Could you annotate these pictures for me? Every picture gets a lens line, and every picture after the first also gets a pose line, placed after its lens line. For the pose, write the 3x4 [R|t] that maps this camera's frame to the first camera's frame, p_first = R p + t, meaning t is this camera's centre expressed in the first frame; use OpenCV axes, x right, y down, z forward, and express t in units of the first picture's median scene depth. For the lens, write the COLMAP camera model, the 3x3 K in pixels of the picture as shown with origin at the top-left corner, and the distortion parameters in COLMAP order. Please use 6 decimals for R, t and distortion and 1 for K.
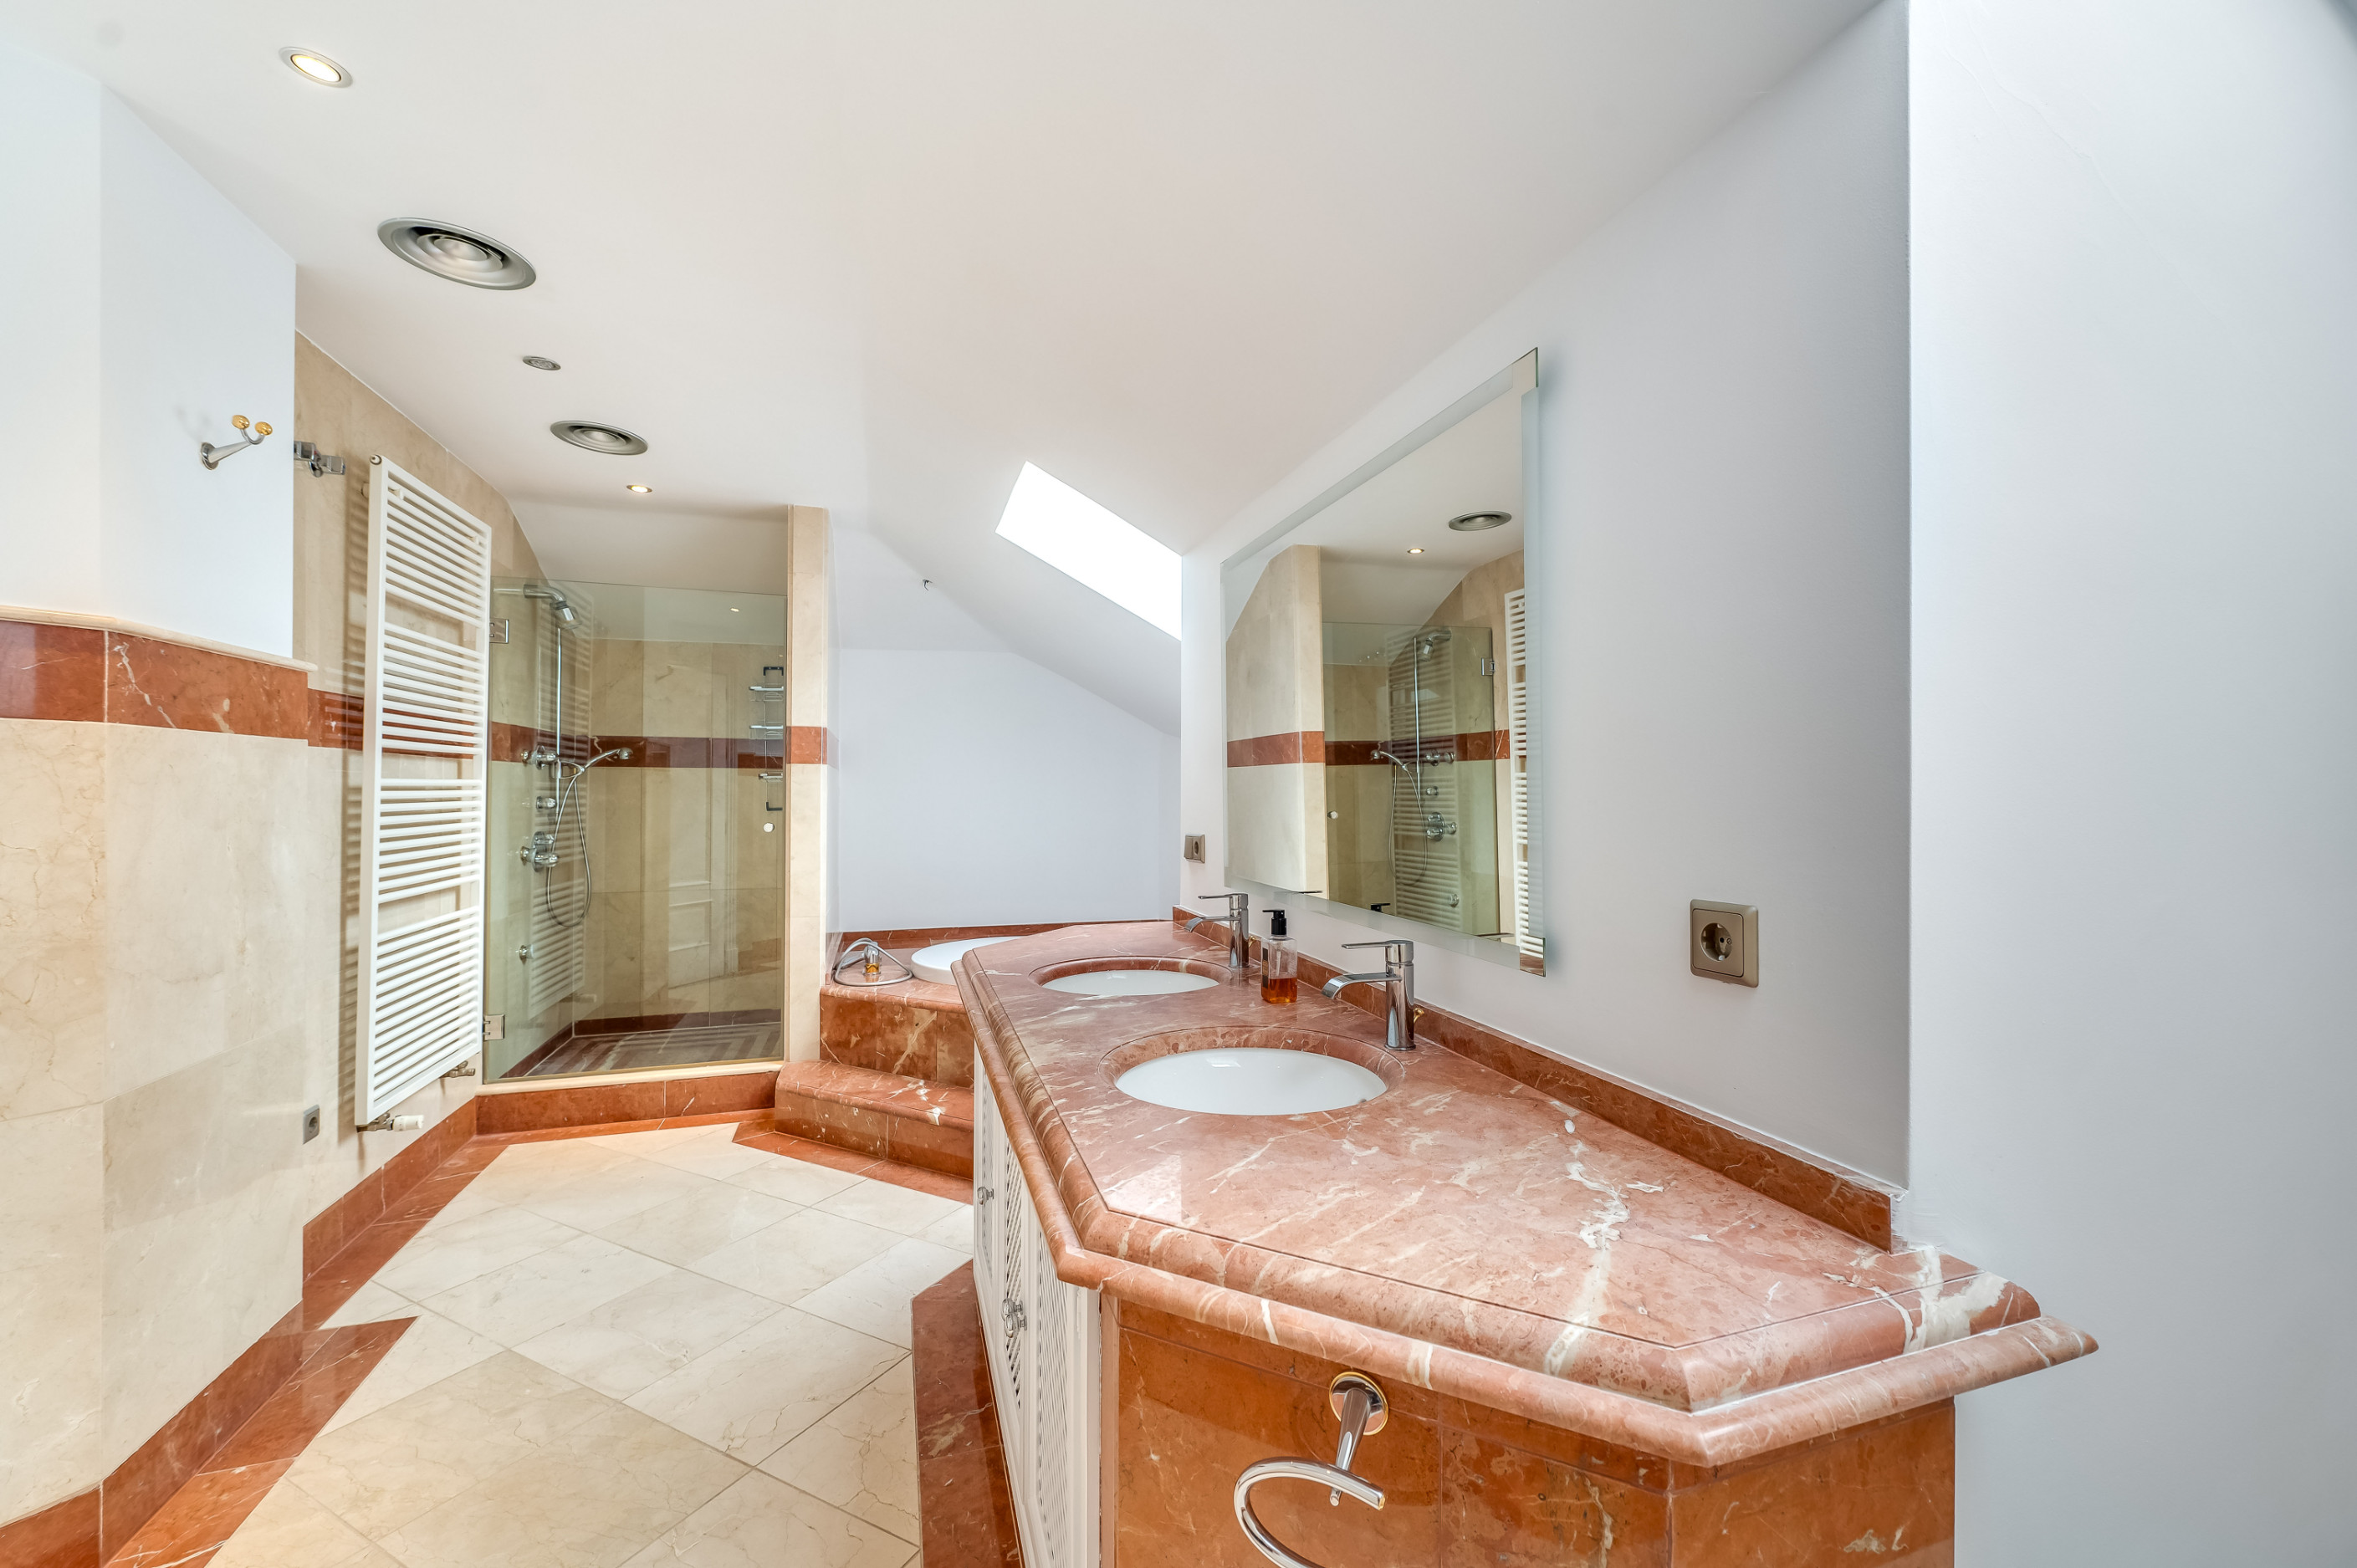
lens RADIAL K [[945.2, 0, 1173.4], [0, 945.2, 783.1], [0, 0, 1]] dist [-0.000407, 0.000012]
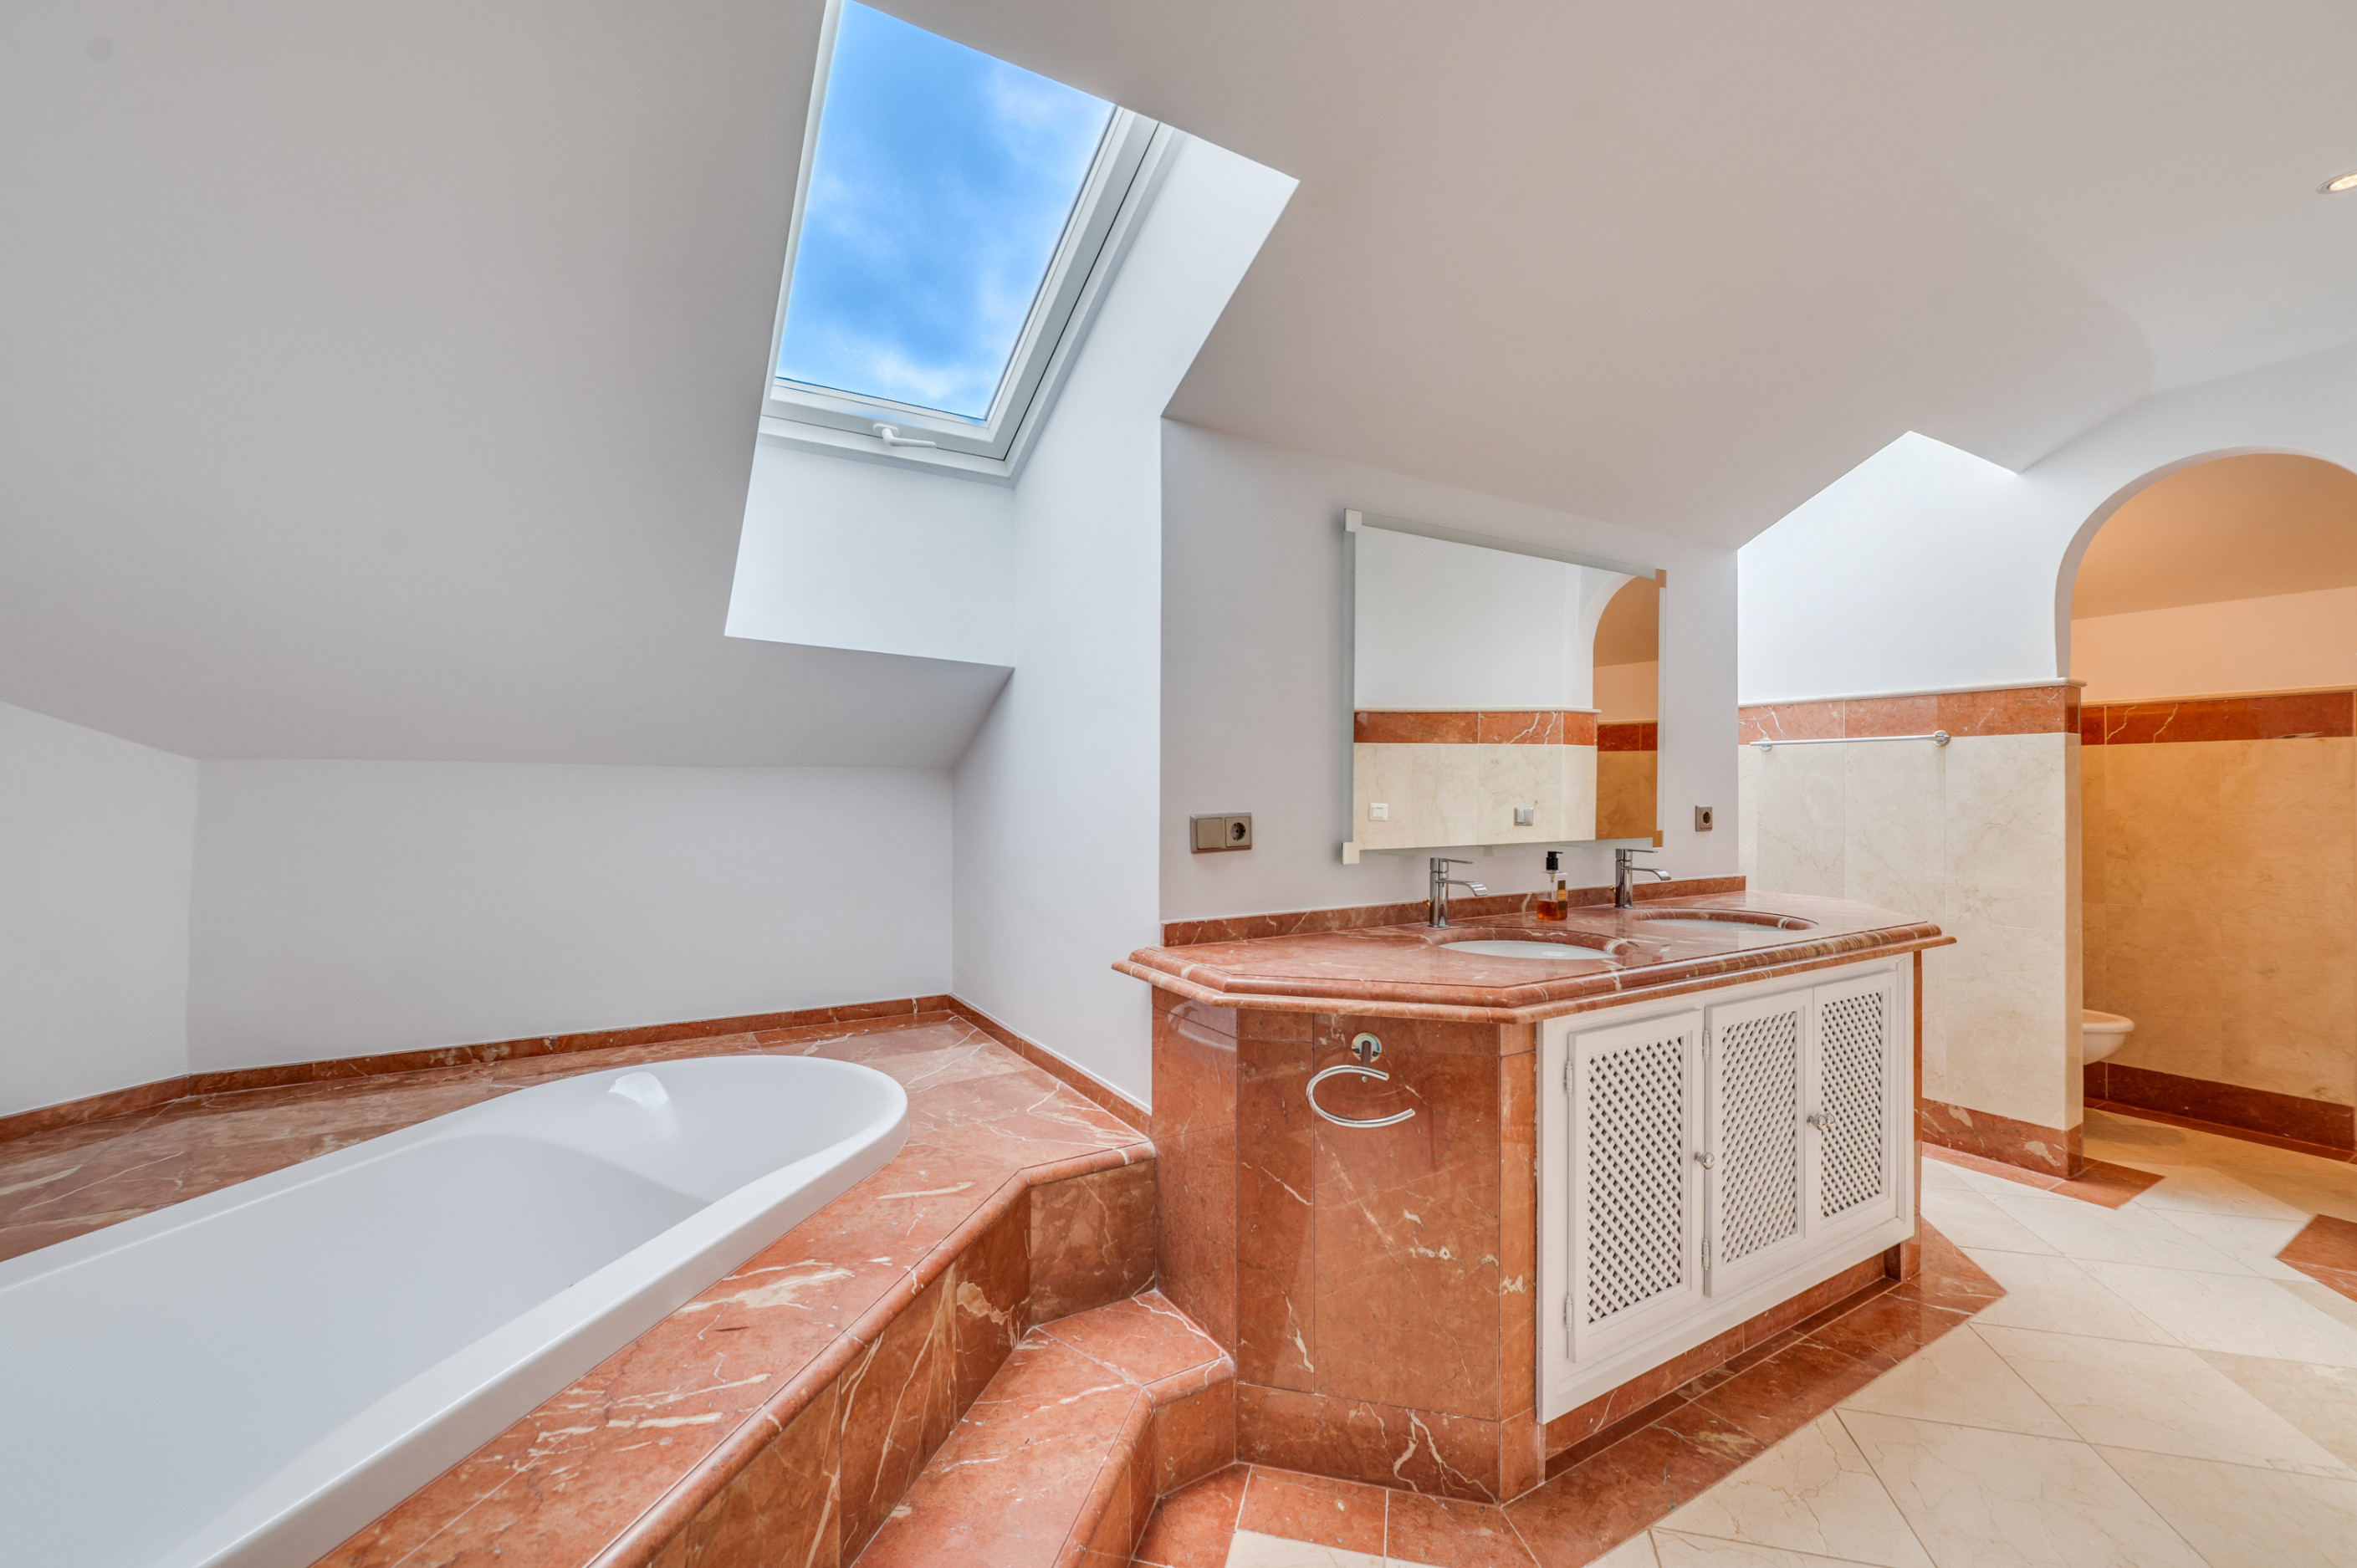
lens RADIAL K [[945.2, 0, 1173.4], [0, 945.2, 783.1], [0, 0, 1]] dist [-0.000407, 0.000012]
pose [[-0.227404, 0.000346, 0.973800, -1.072549], [-0.006610, 0.999976, -0.001899, 0.040032], [-0.973778, -0.006869, -0.227396, 1.817397]]
